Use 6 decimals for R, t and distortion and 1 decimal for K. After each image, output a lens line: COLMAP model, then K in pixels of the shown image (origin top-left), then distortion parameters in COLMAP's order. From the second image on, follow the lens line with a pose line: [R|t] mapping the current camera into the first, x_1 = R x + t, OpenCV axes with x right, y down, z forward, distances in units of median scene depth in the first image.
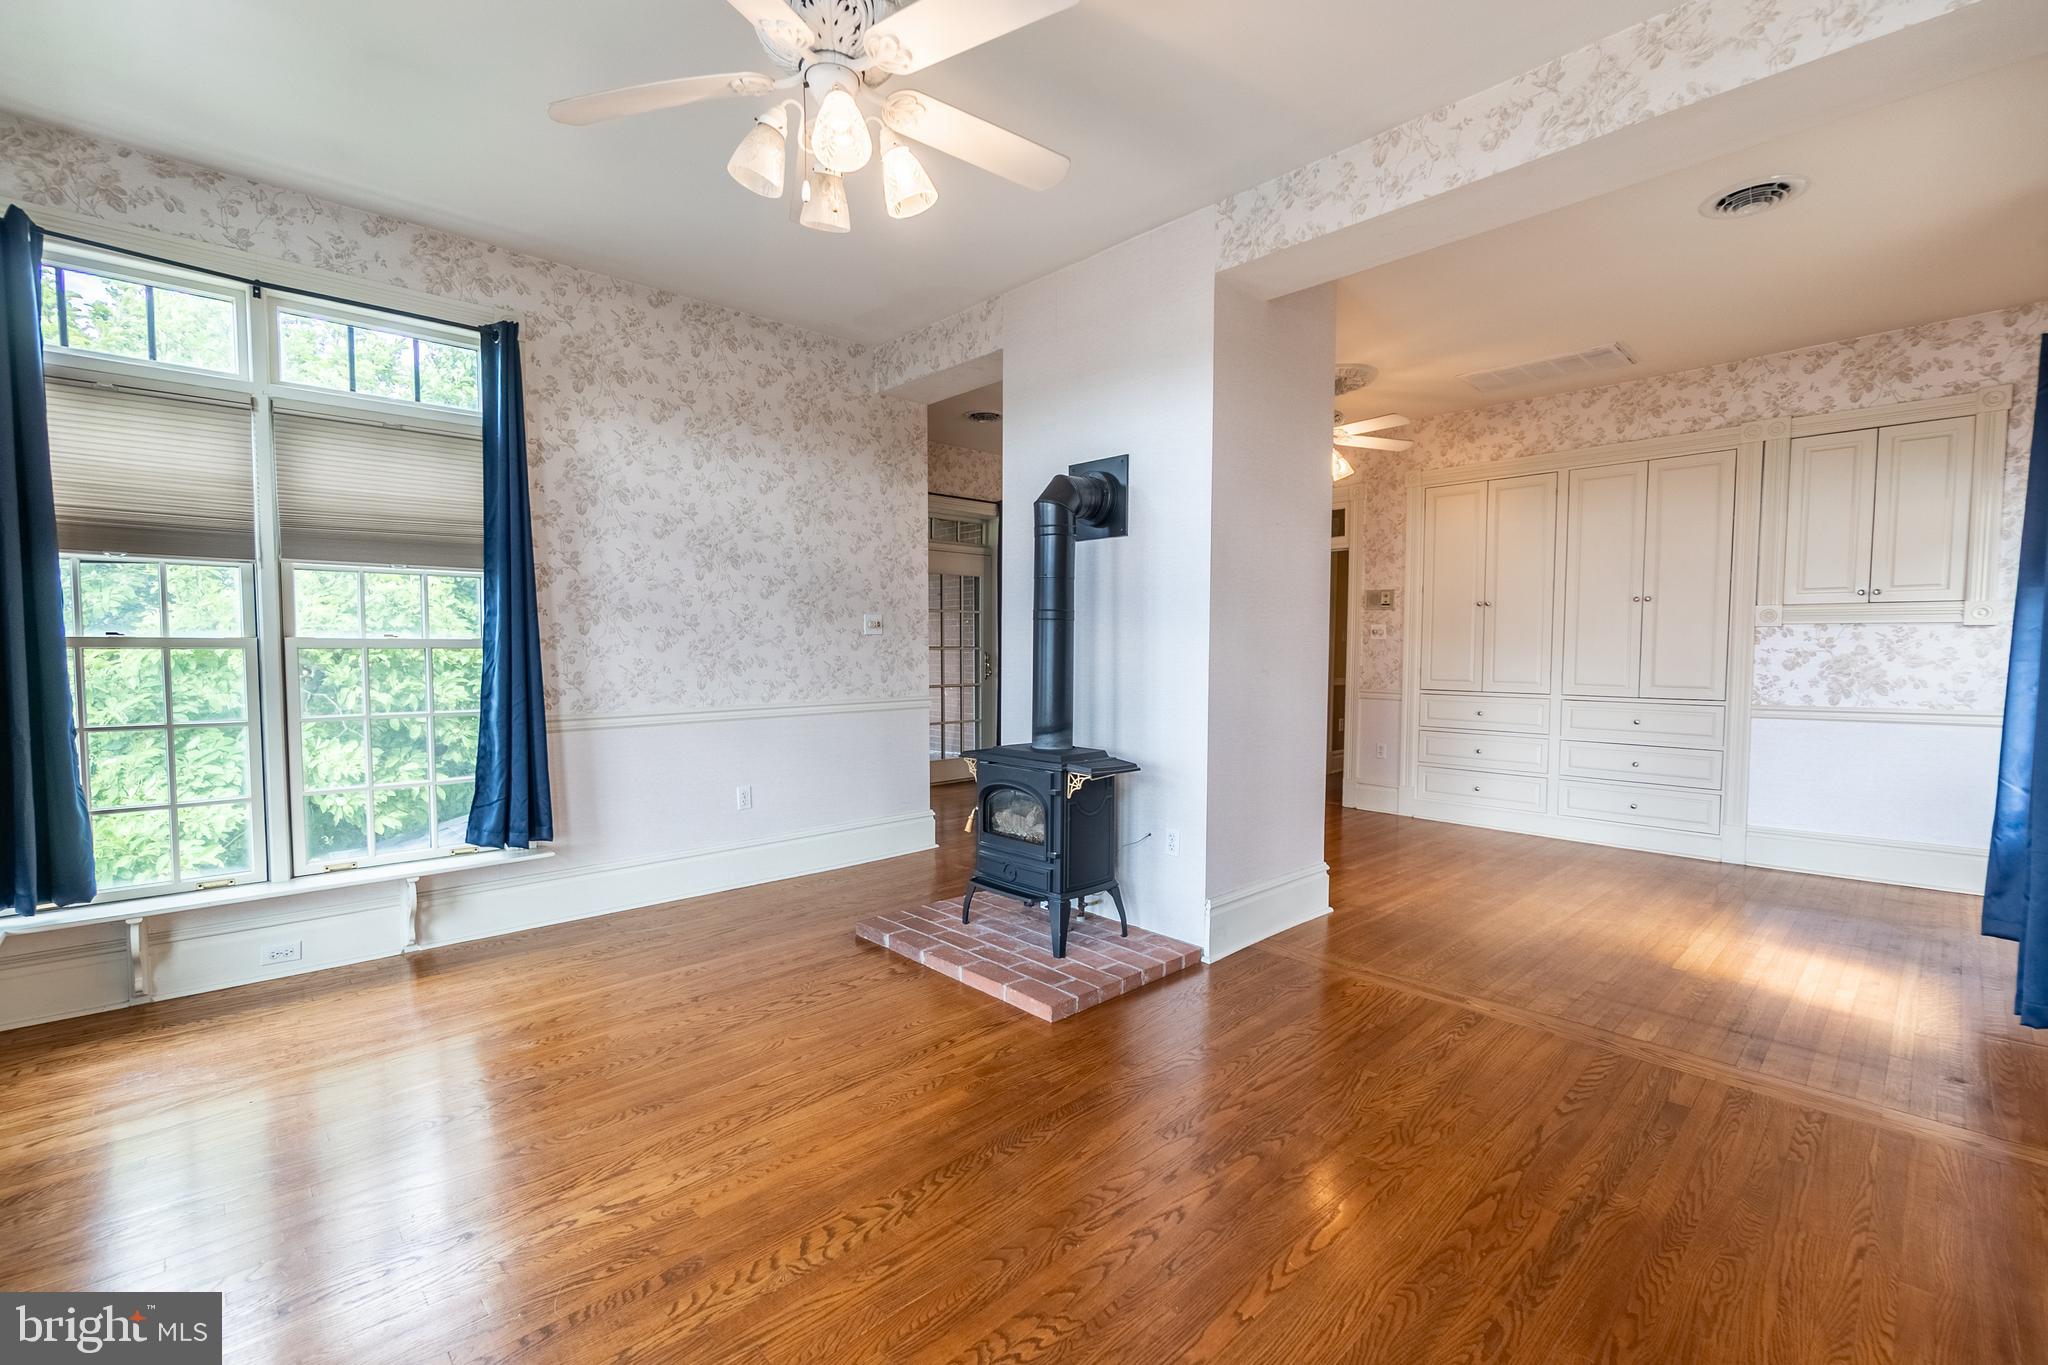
lens RADIAL K [[883.4, 0, 1034.7], [0, 883.4, 697.4], [0, 0, 1]] dist [0.001606, 0.000247]
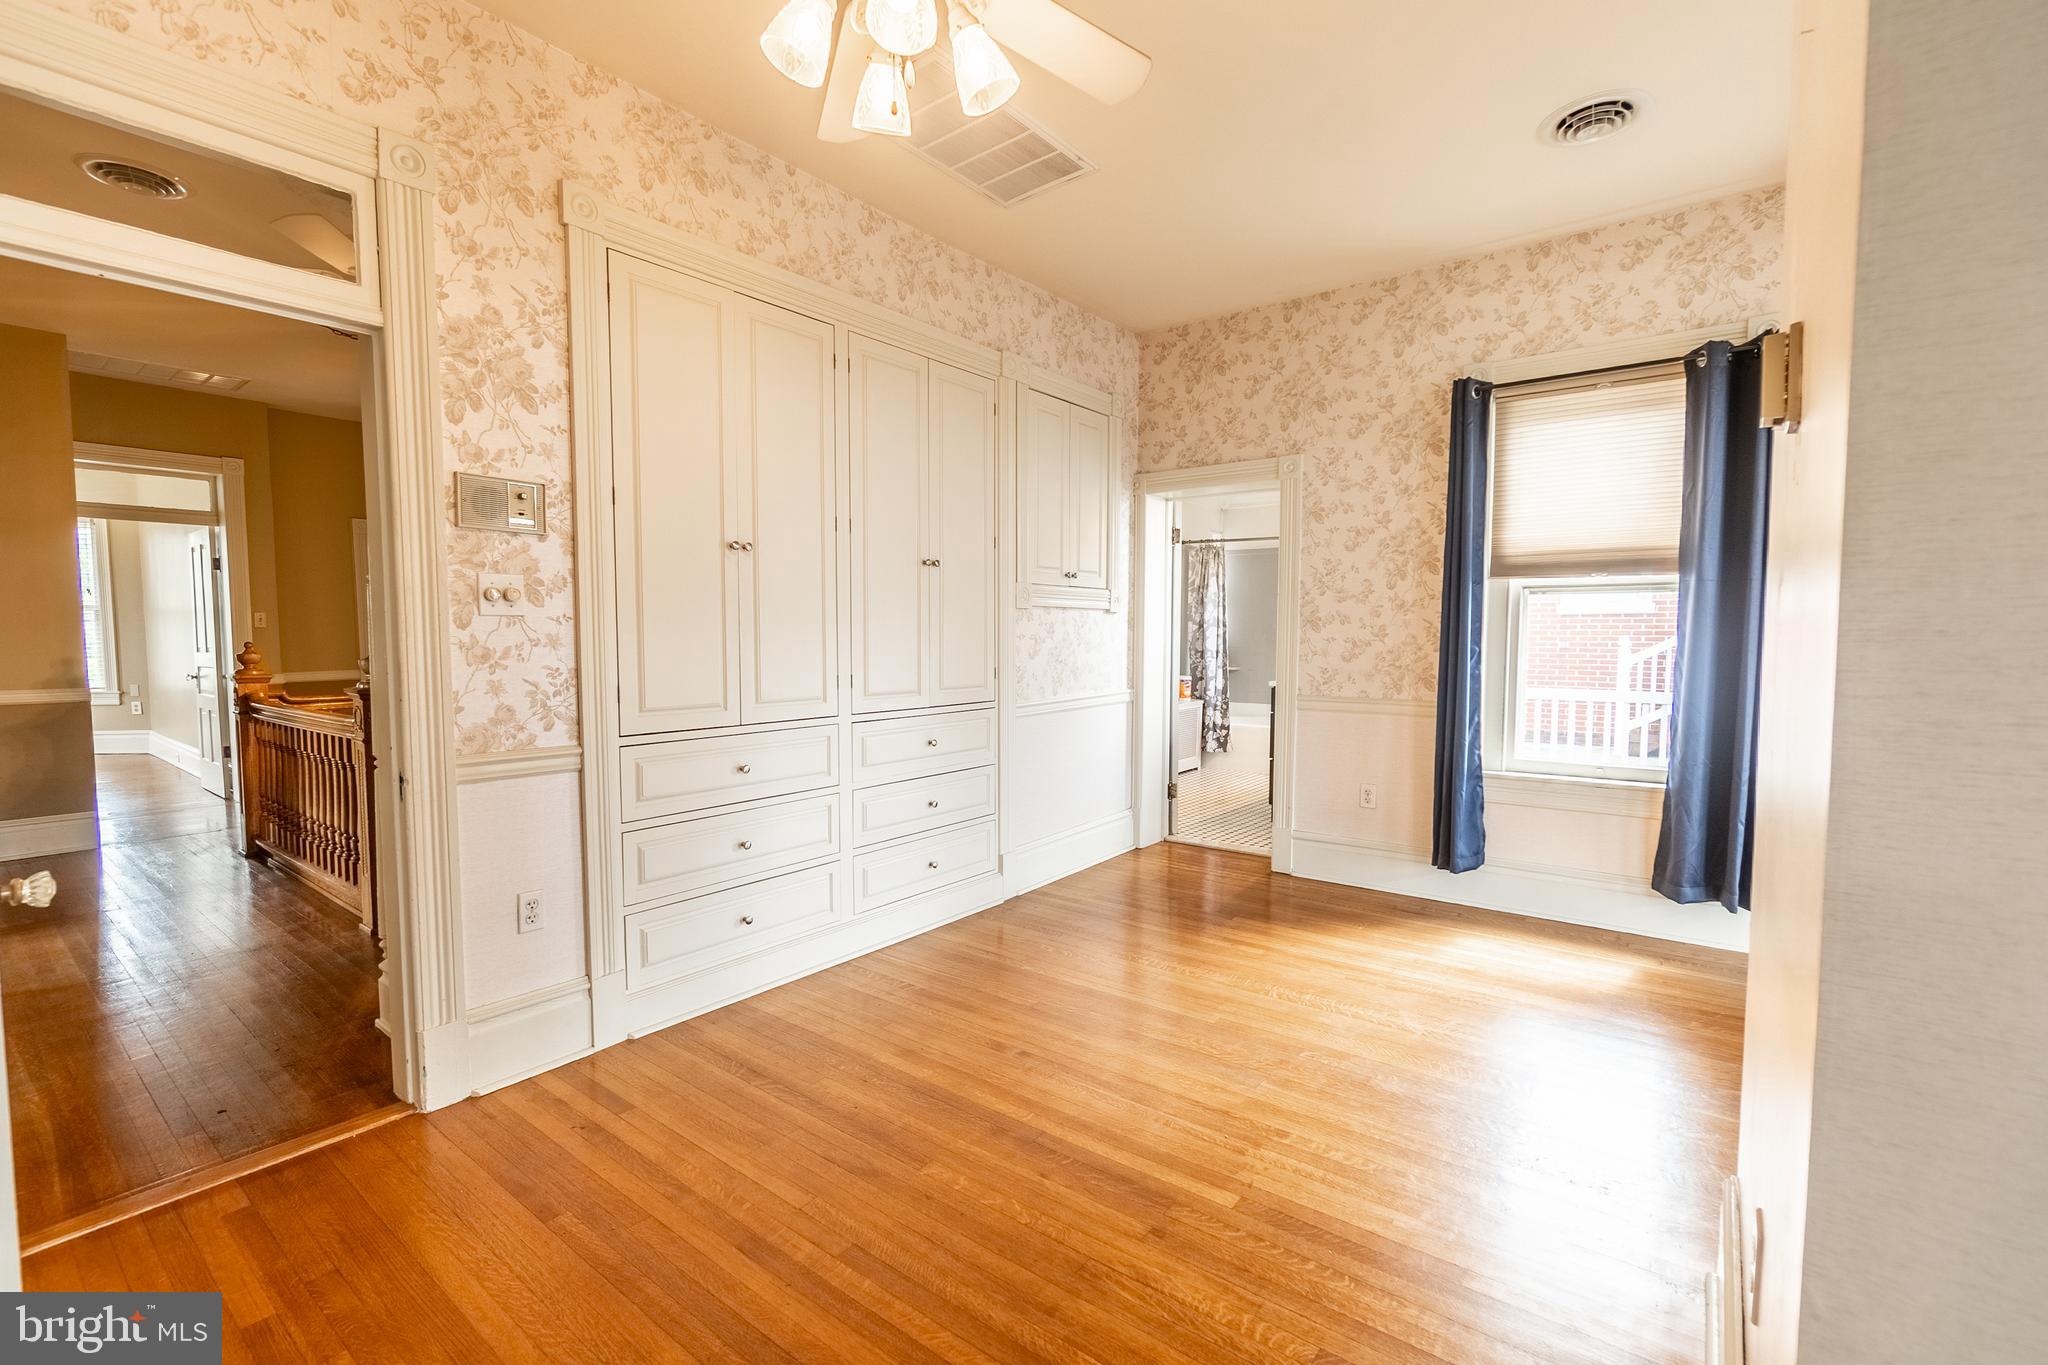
lens RADIAL K [[883.4, 0, 1028.2], [0, 883.4, 687.5], [0, 0, 1]] dist [0.001606, 0.000247]
pose [[-0.143715, -0.066736, 0.987366, -0.005312], [0.056609, 0.995536, 0.075528, -0.094334], [-0.987999, 0.066748, -0.139296, 1.548352]]
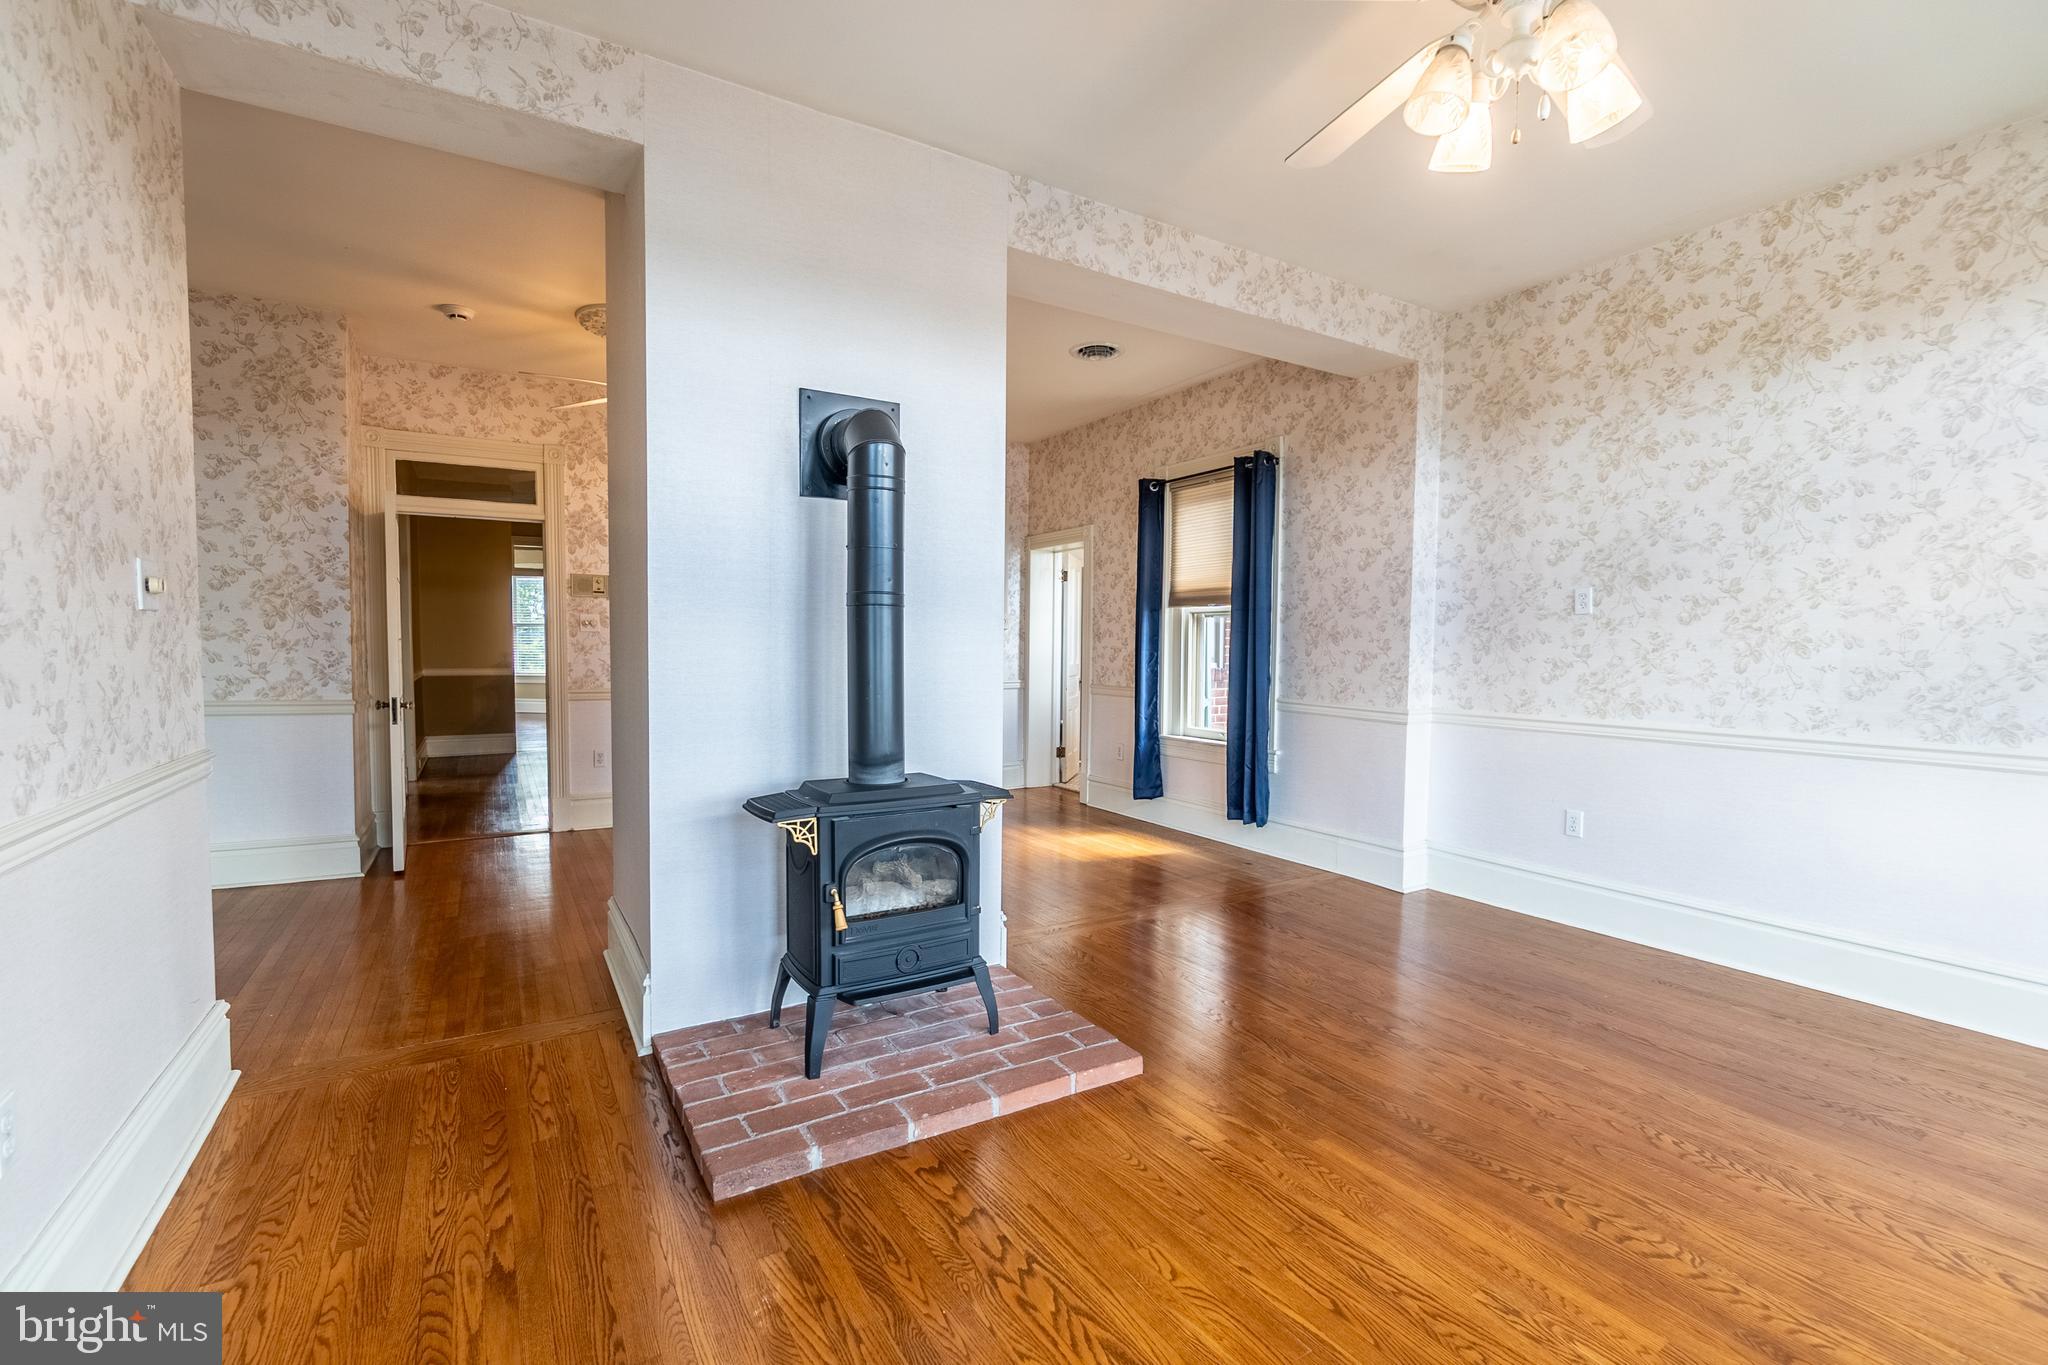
lens RADIAL K [[883.4, 0, 1010.8], [0, 883.4, 700.7], [0, 0, 1]] dist [0.001606, 0.000247]
pose [[0.220106, -0.066863, 0.973182, -0.687185], [0.050659, 0.997085, 0.057047, -0.048676], [-0.974160, 0.036744, 0.222852, 0.746614]]
